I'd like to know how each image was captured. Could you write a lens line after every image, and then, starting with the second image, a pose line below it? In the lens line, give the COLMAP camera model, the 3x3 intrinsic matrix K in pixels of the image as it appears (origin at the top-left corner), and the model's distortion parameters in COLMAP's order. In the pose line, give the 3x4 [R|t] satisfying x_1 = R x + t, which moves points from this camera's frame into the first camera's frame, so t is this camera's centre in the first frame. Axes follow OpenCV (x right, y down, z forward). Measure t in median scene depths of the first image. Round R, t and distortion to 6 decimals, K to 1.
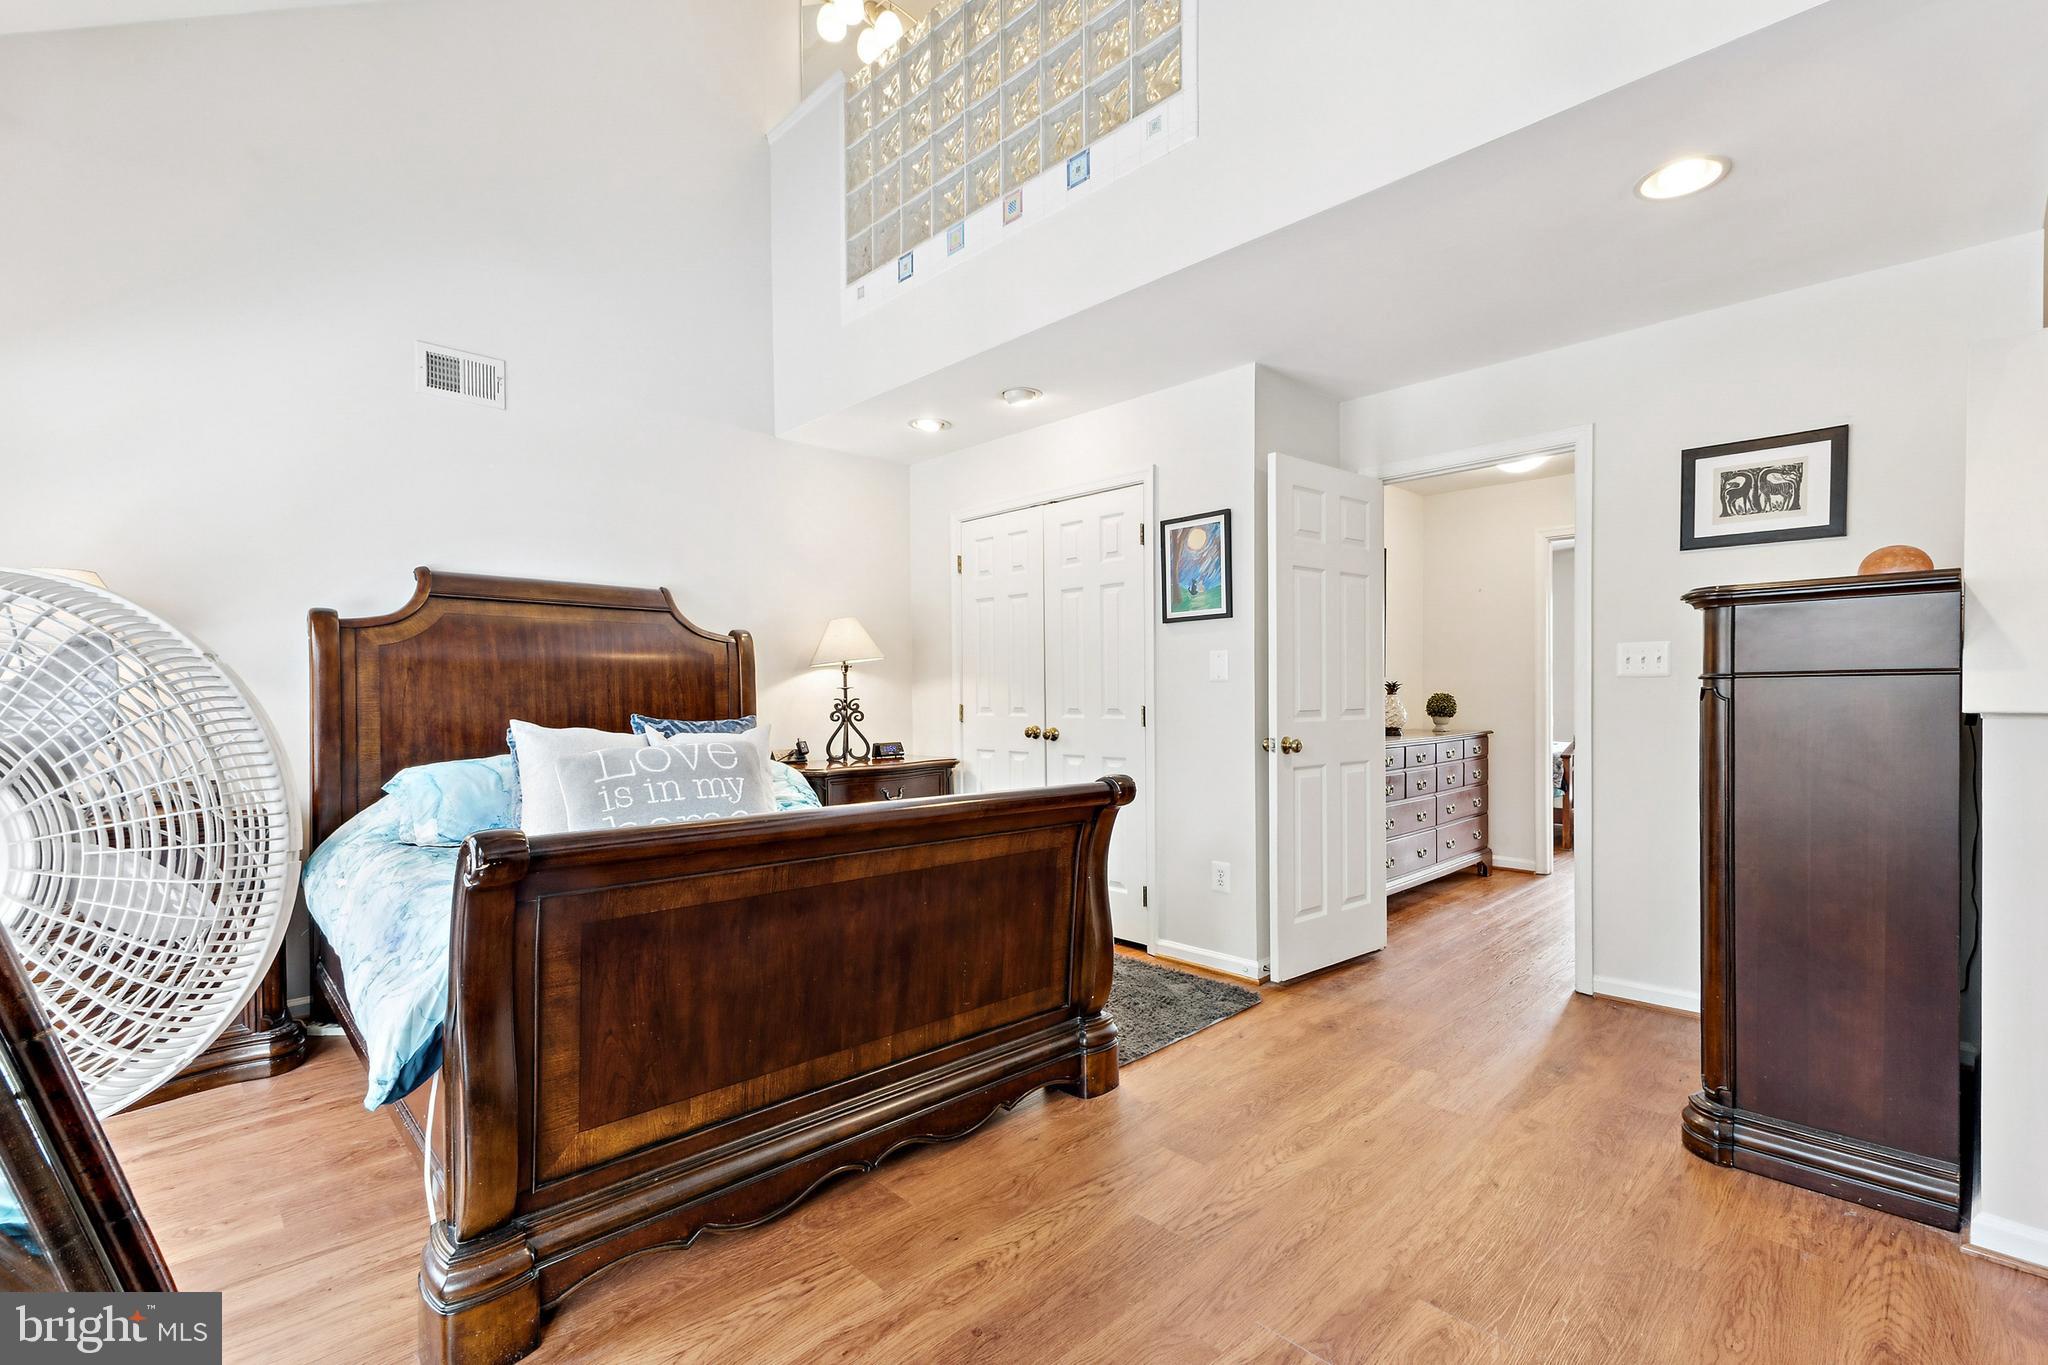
lens RADIAL K [[904.3, 0, 1028.9], [0, 904.3, 701.7], [0, 0, 1]] dist [0.003280, 0.000169]
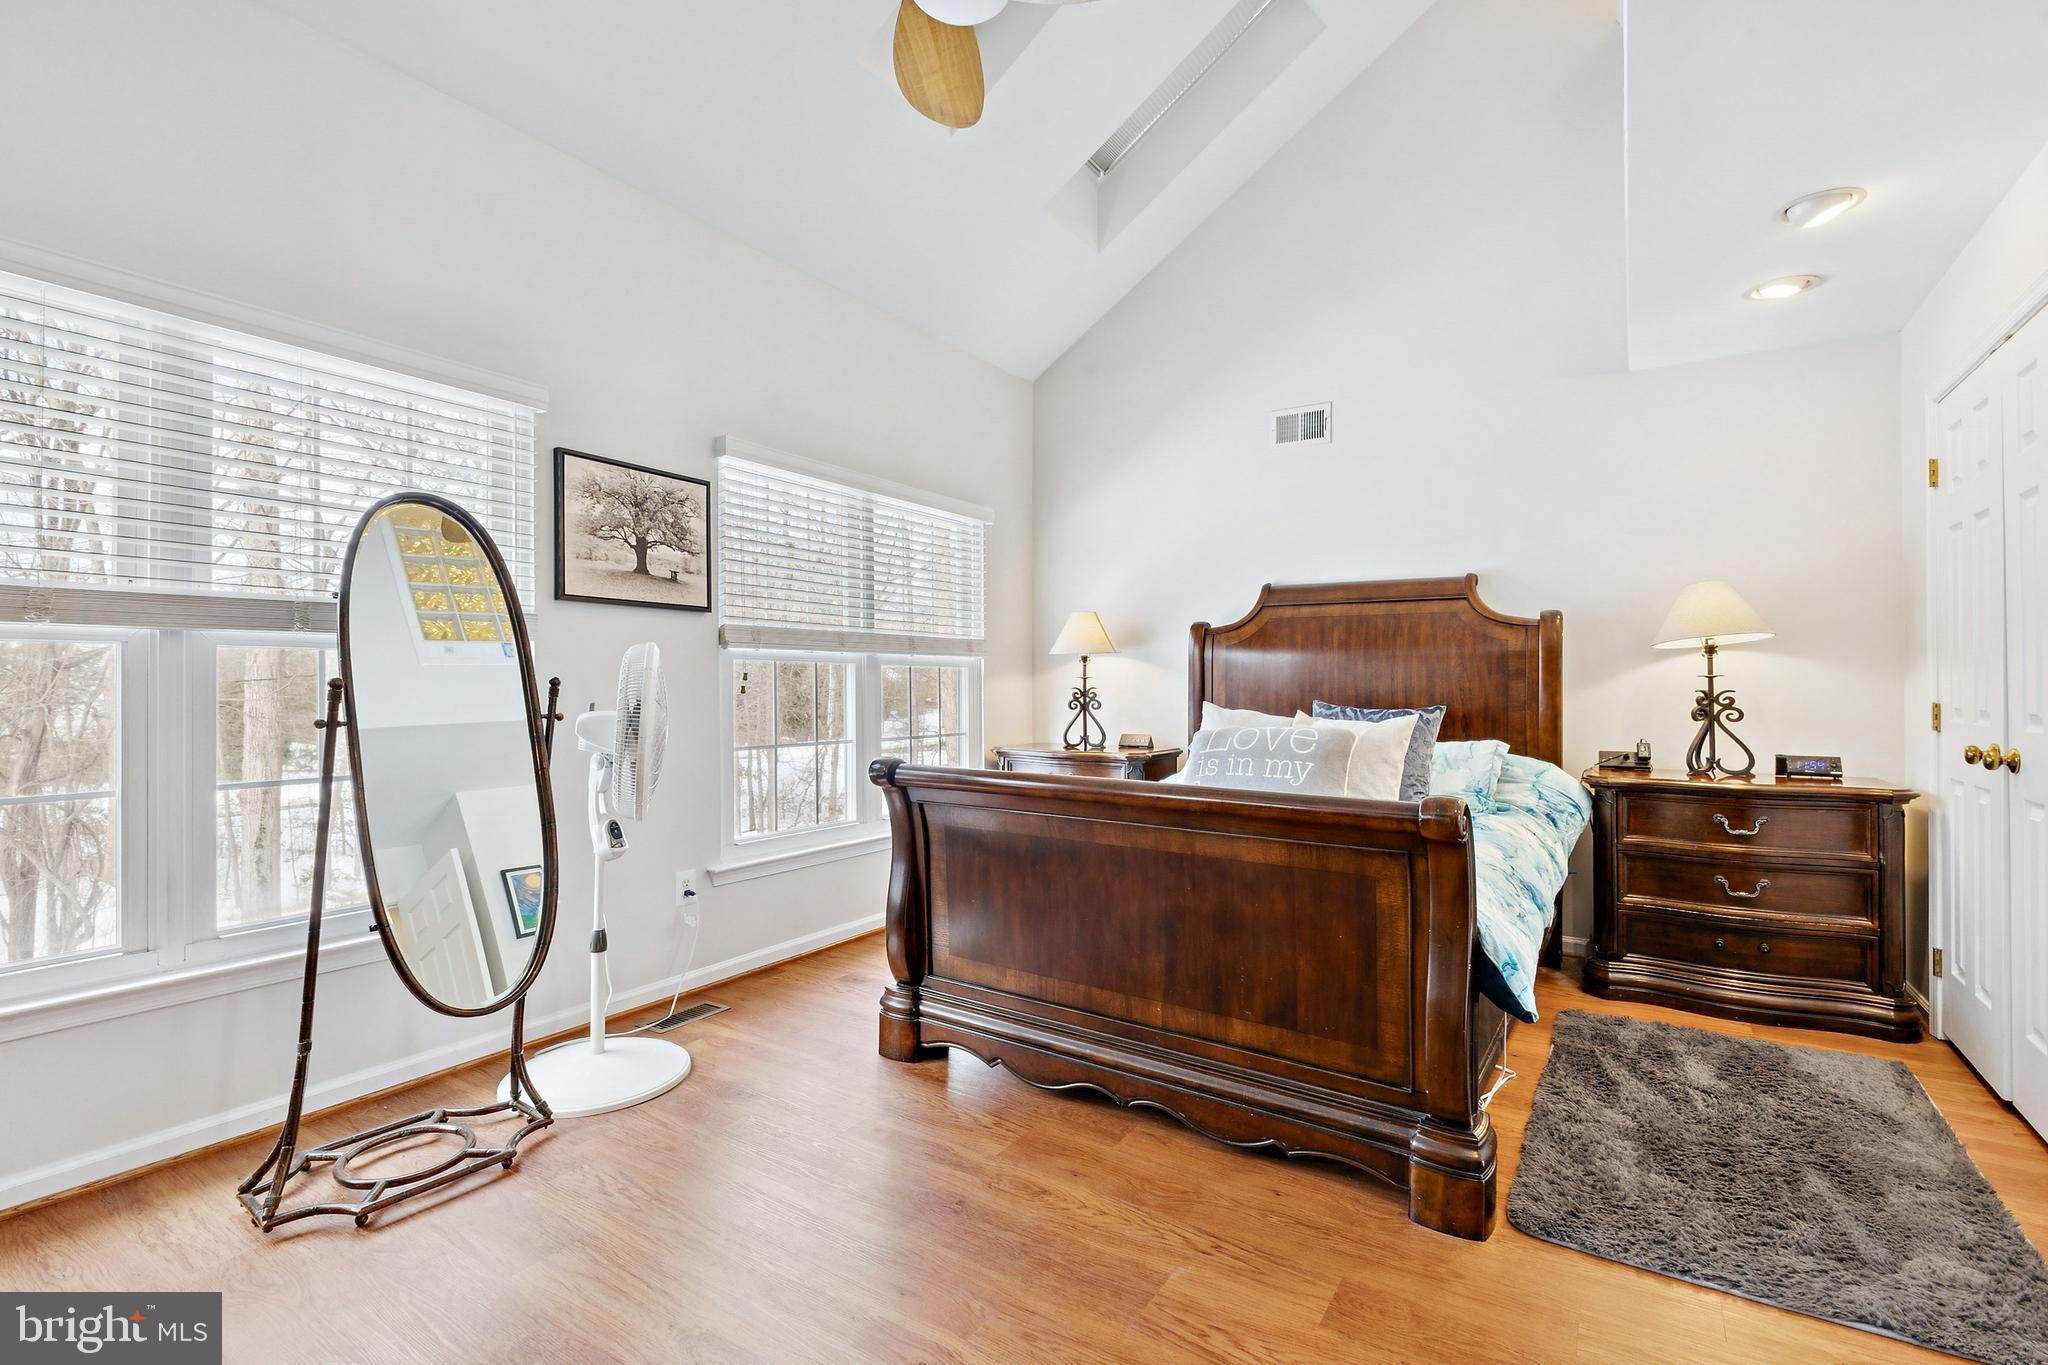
lens RADIAL K [[927.8, 0, 1028.4], [0, 927.8, 670.0], [0, 0, 1]] dist [-0.010790, -0.000293]
pose [[0.218694, -0.005059, -0.975780, 0.599779], [-0.012467, 0.999890, -0.007979, -0.010438], [0.975714, 0.013910, 0.218607, 0.404420]]
